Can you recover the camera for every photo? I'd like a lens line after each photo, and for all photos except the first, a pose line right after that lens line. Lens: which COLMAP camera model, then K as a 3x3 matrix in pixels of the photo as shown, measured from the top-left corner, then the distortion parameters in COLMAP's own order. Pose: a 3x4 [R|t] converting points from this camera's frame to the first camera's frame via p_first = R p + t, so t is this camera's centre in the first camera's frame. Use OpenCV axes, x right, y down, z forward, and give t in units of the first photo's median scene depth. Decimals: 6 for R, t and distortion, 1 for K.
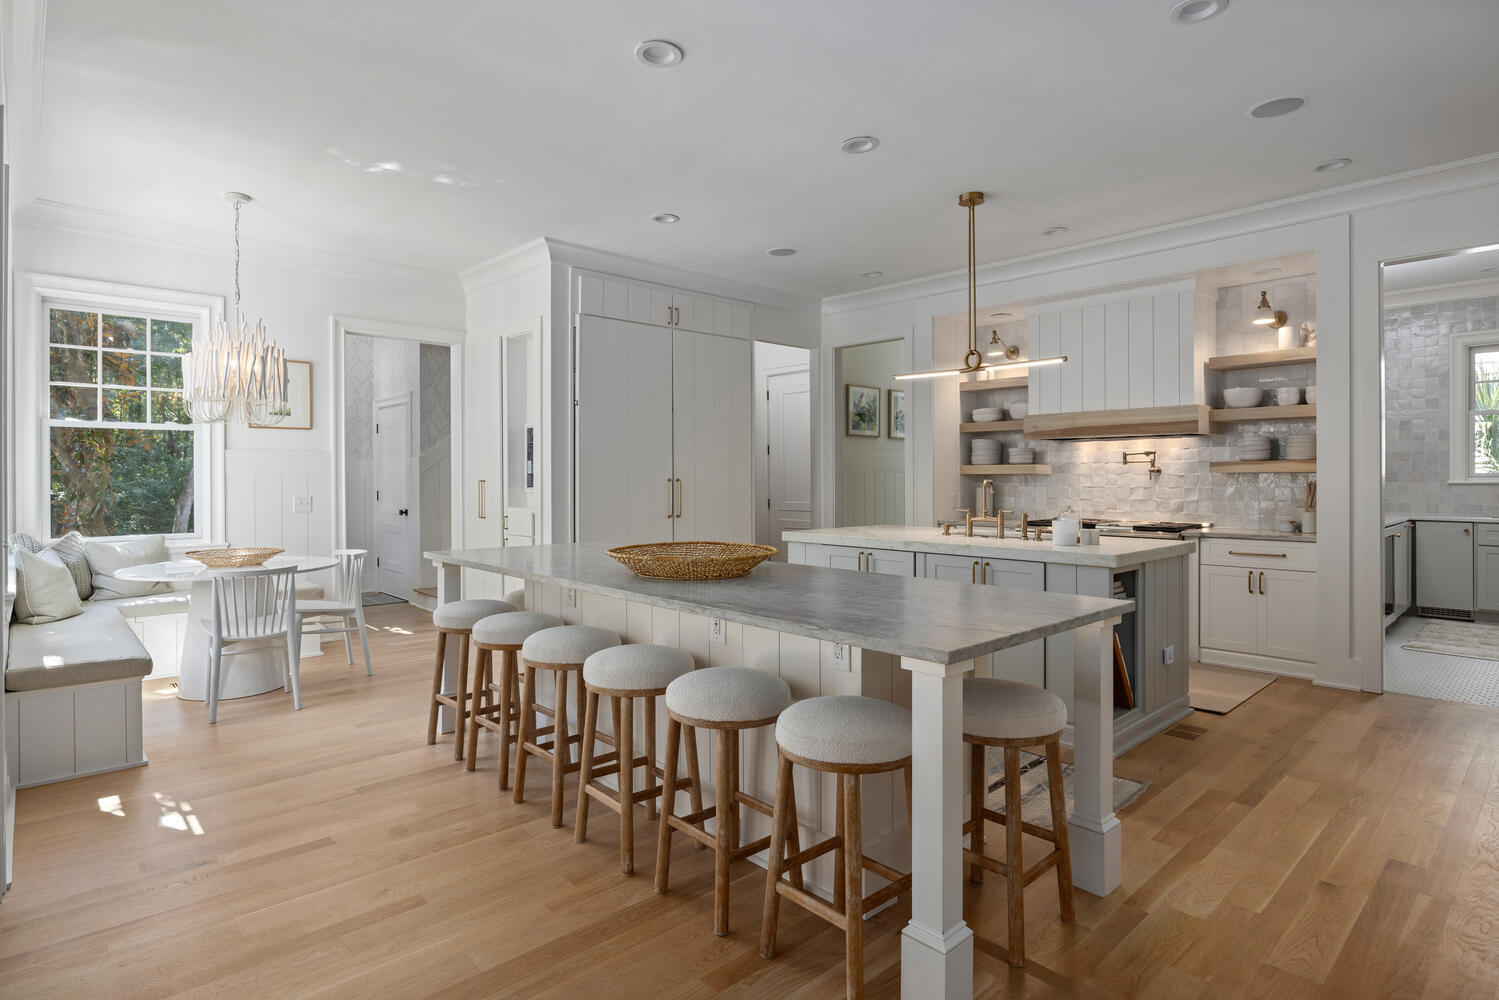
lens RADIAL K [[770.5, 0, 749.2], [0, 770.5, 476.5], [0, 0, 1]] dist [-0.004132, 0.000162]
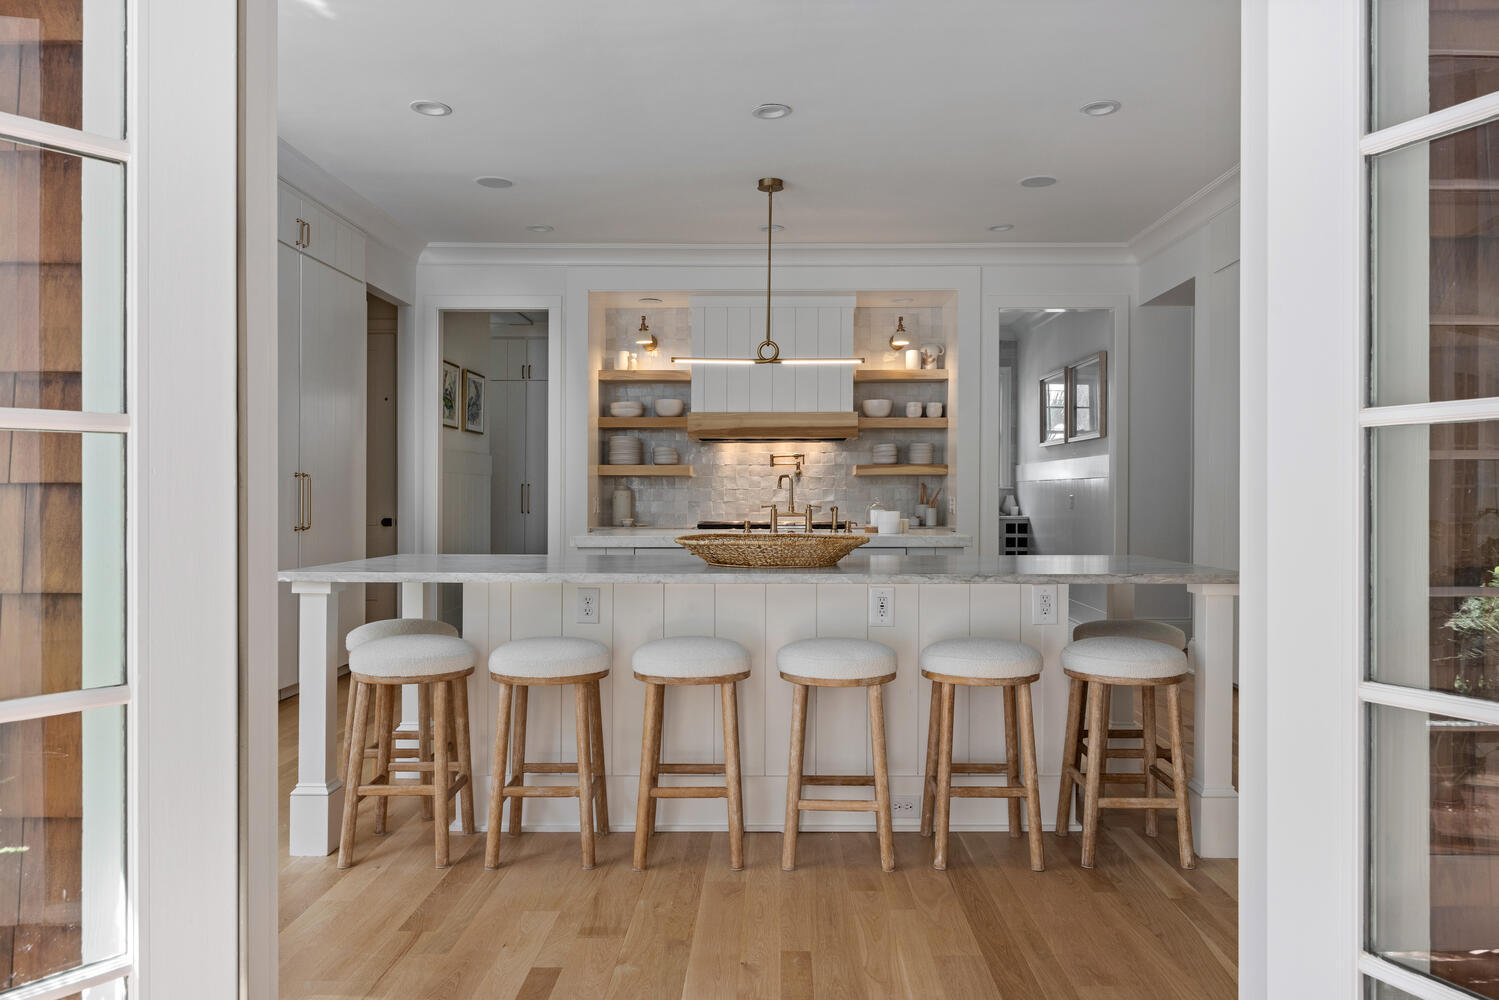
lens RADIAL K [[986.0, 0, 751.0], [0, 986.0, 499.1], [0, 0, 1]] dist [-0.033183, -0.001290]
pose [[0.695598, -0.000336, 0.718431, -0.474610], [-0.002185, 0.999994, 0.002583, 0.024349], [-0.718428, -0.003366, 0.695593, 0.121013]]
